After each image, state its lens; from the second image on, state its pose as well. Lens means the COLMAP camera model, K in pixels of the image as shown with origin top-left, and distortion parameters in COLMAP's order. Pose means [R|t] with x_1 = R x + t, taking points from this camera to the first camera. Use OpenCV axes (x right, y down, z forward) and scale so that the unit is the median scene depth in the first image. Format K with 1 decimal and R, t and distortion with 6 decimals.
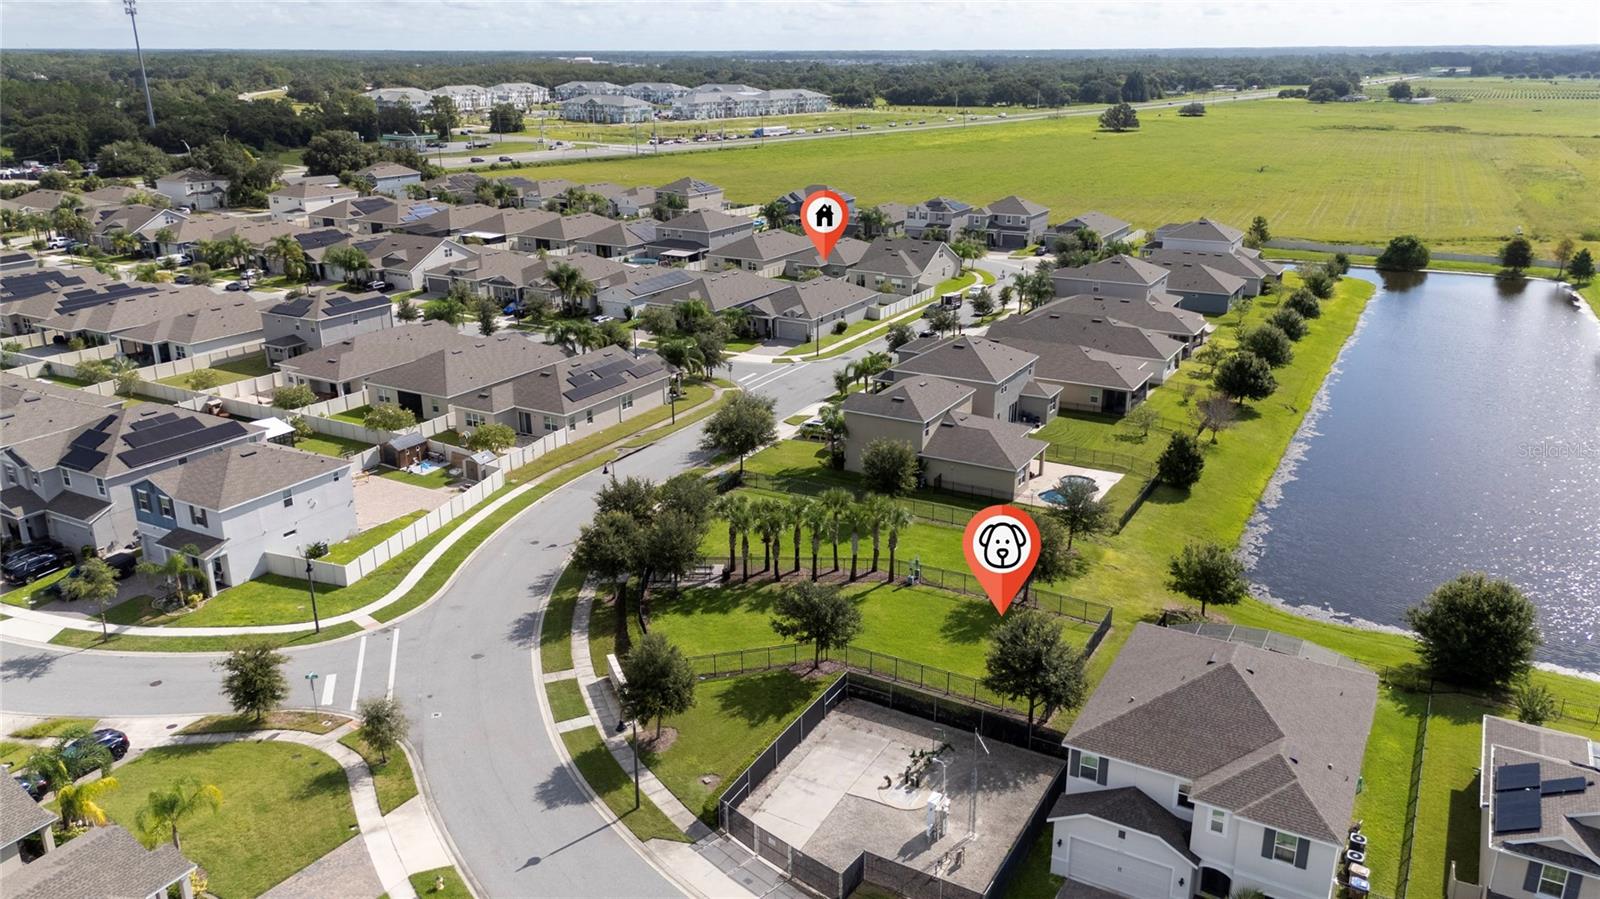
lens RADIAL K [[1189.3, 0, 802.1], [0, 1189.3, 453.3], [0, 0, 1]] dist [0.055851, -0.050137]
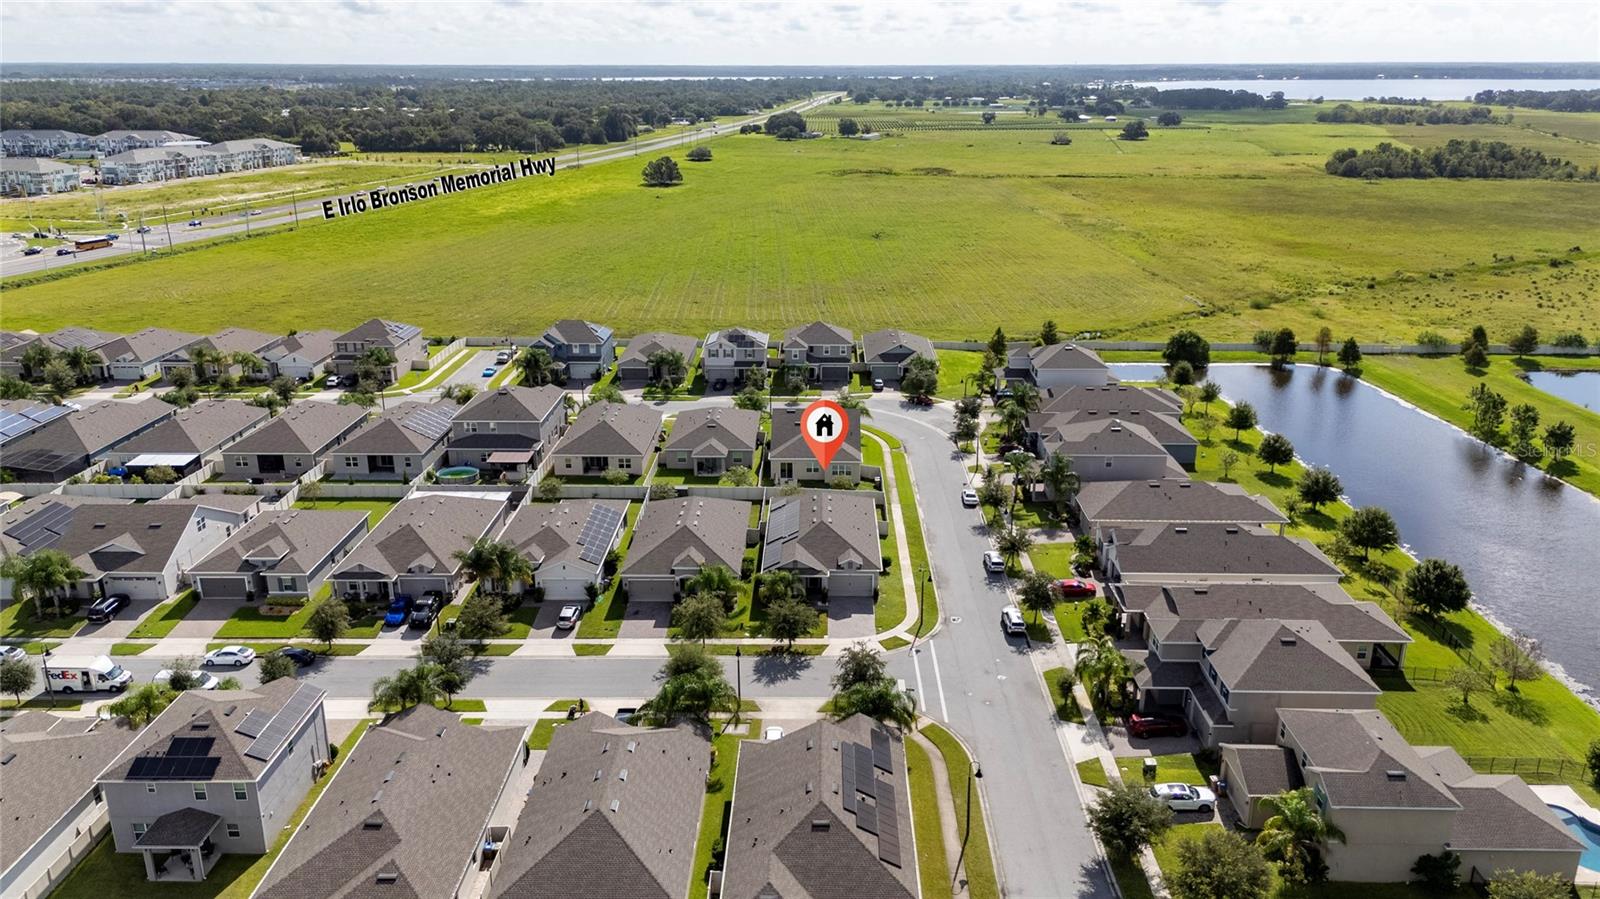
lens RADIAL K [[1189.3, 0, 809.9], [0, 1189.3, 447.8], [0, 0, 1]] dist [0.055851, -0.050137]
pose [[0.875682, -0.146341, 0.460179, -0.259879], [0.152570, 0.988004, 0.023866, -0.150775], [-0.458152, 0.049311, 0.887505, 0.232309]]
